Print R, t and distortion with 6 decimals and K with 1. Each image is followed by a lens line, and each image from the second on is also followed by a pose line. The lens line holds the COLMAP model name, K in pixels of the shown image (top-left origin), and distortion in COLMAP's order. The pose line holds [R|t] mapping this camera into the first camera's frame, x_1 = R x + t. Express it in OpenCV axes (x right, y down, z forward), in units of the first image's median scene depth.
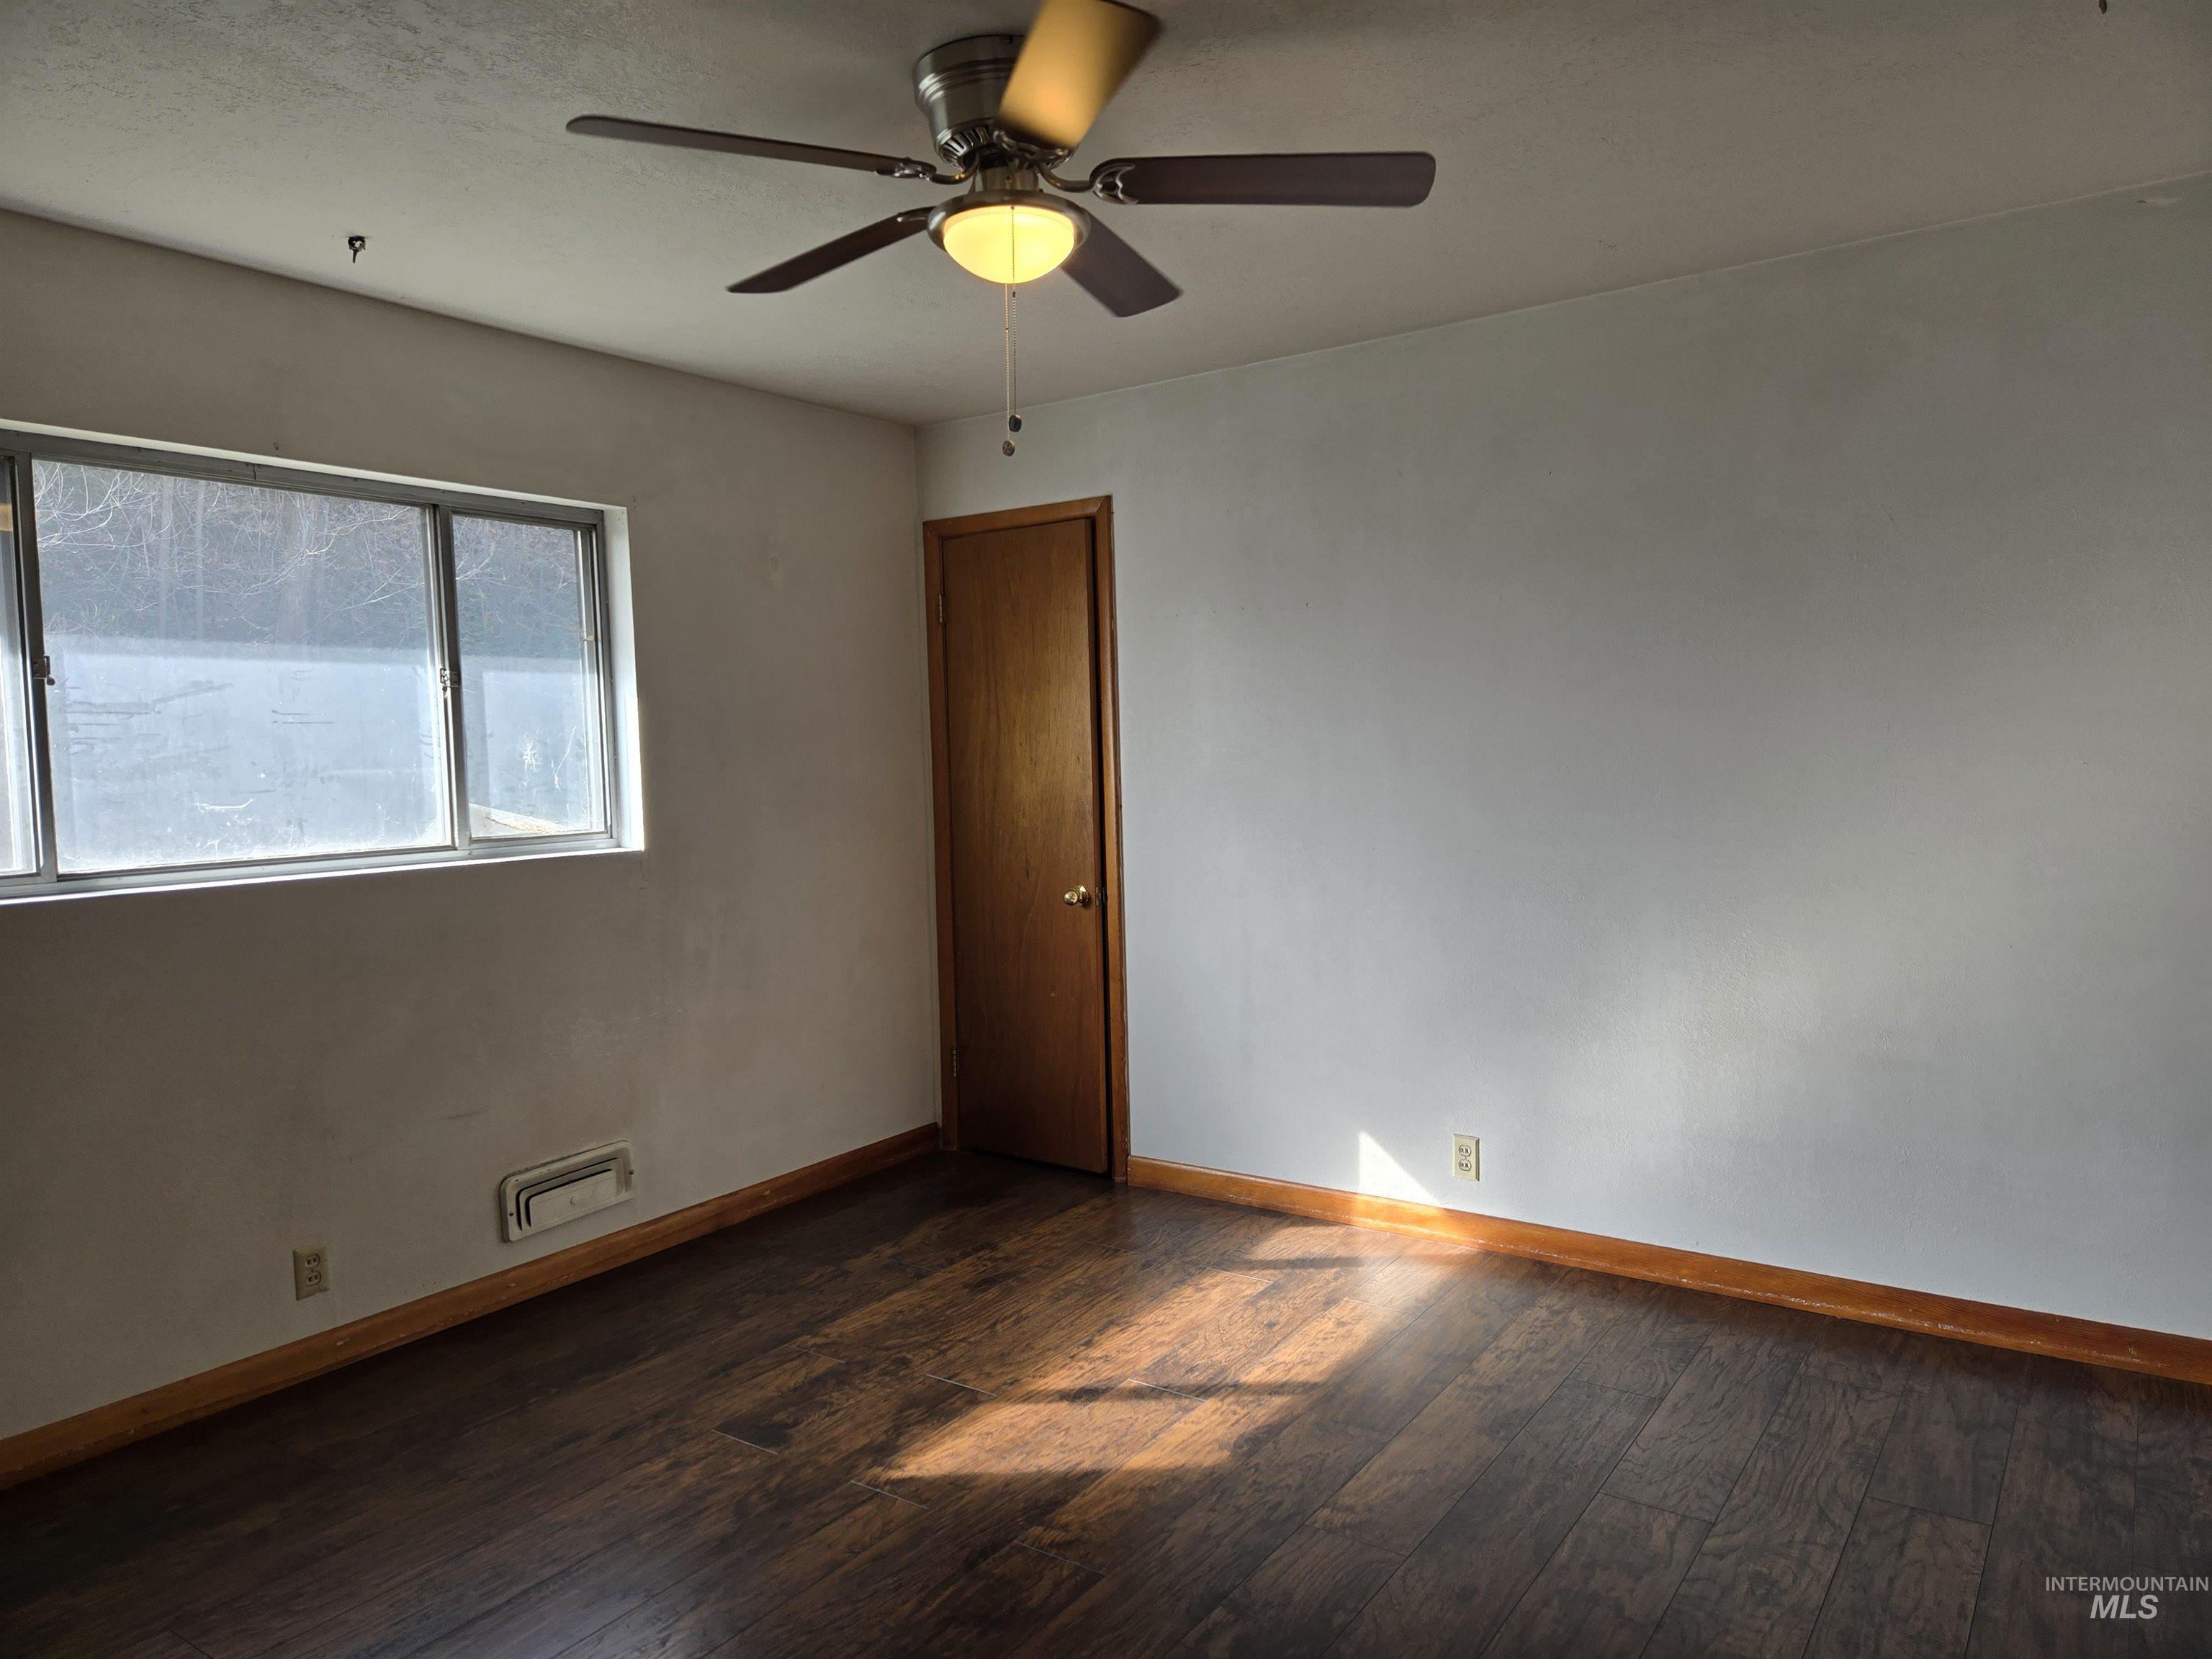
lens RADIAL K [[1491.3, 0, 1111.2], [0, 1491.3, 829.5], [0, 0, 1]] dist [0.079601, -0.066743]
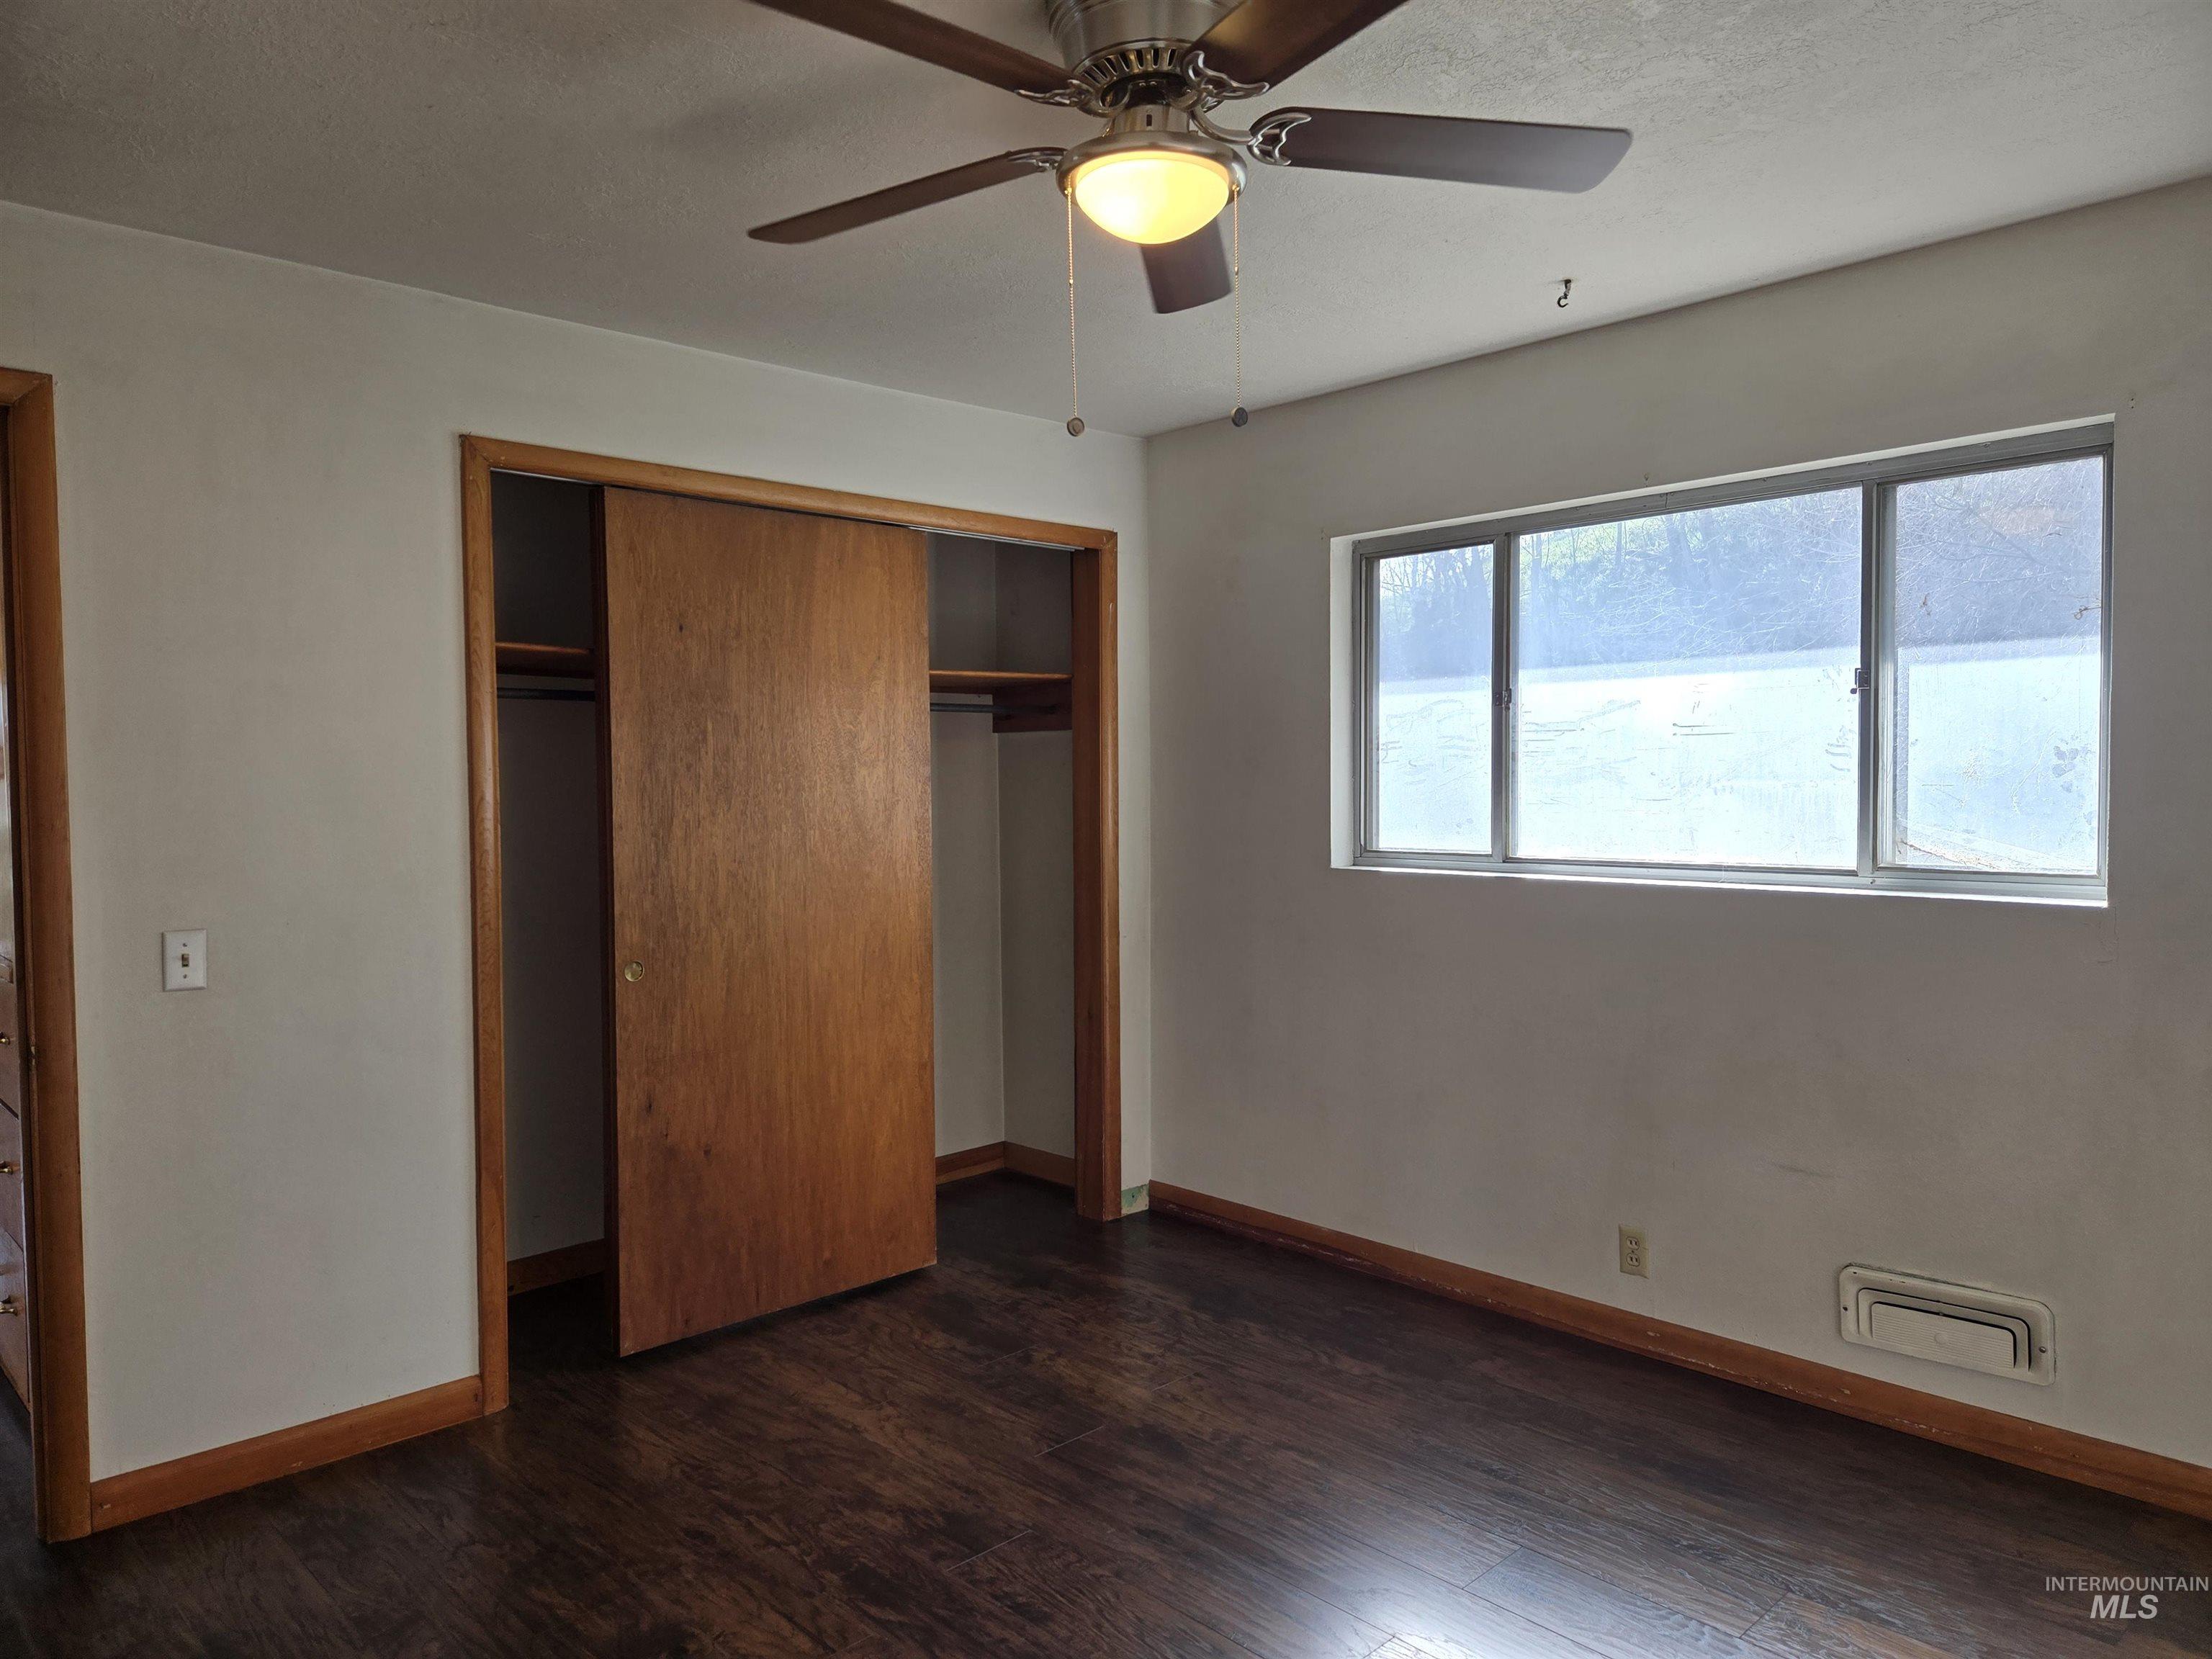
lens RADIAL K [[1491.3, 0, 1102.4], [0, 1491.3, 827.3], [0, 0, 1]] dist [0.079601, -0.066743]
pose [[-0.208538, 0.066470, -0.975753, 0.552761], [-0.036120, 0.996484, 0.075602, -0.070645], [0.977347, 0.051011, -0.205404, 0.821382]]
